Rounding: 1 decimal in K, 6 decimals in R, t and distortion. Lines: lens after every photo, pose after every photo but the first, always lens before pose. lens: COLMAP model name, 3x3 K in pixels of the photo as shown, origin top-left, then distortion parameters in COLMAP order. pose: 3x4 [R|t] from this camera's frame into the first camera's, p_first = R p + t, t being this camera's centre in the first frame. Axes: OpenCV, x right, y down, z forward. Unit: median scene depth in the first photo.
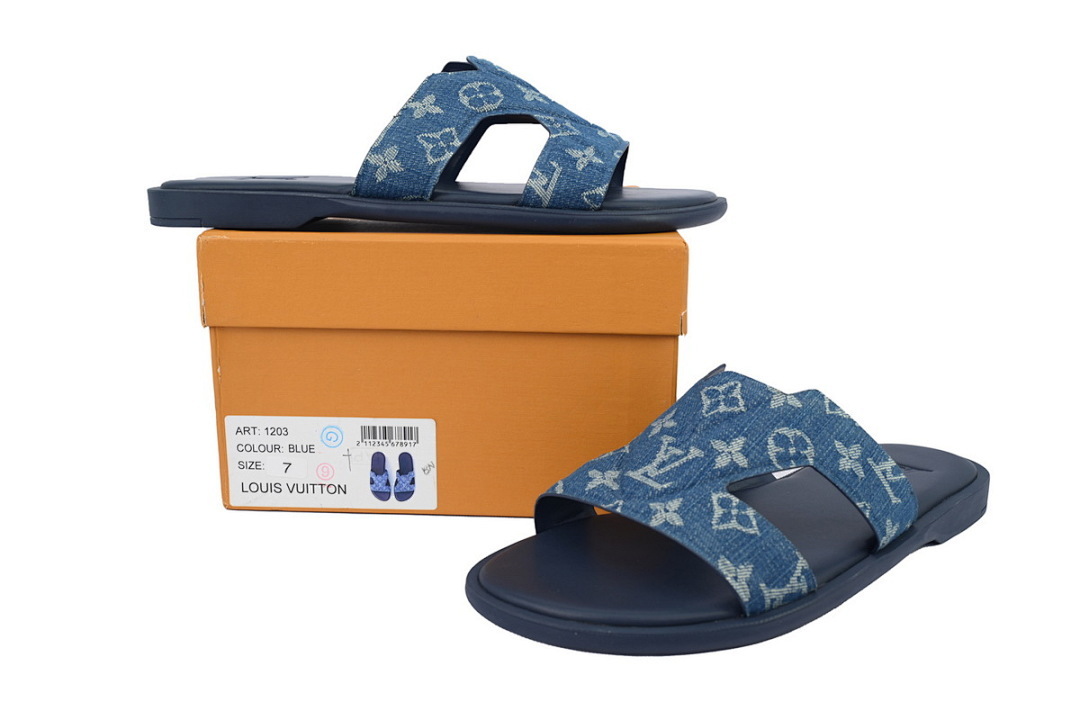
lens RADIAL K [[997.9, 0, 540.0], [0, 997.9, 360.0], [0, 0, 1]] dist [0.054144, 0.000034]
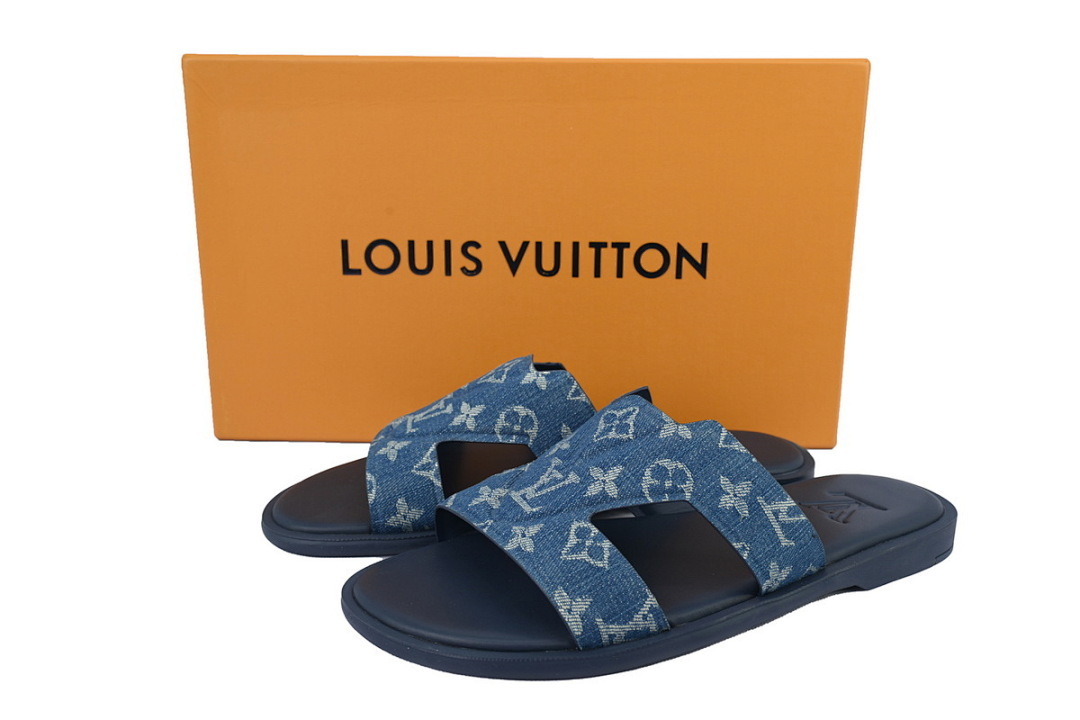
lens RADIAL K [[997.9, 0, 540.0], [0, 997.9, 360.0], [0, 0, 1]] dist [0.054144, 0.000034]
pose [[0.971709, 0.049477, -0.230939, 0.349548], [-0.041527, 0.998370, 0.039163, -0.062784], [0.232500, -0.028464, 0.972180, 0.029205]]
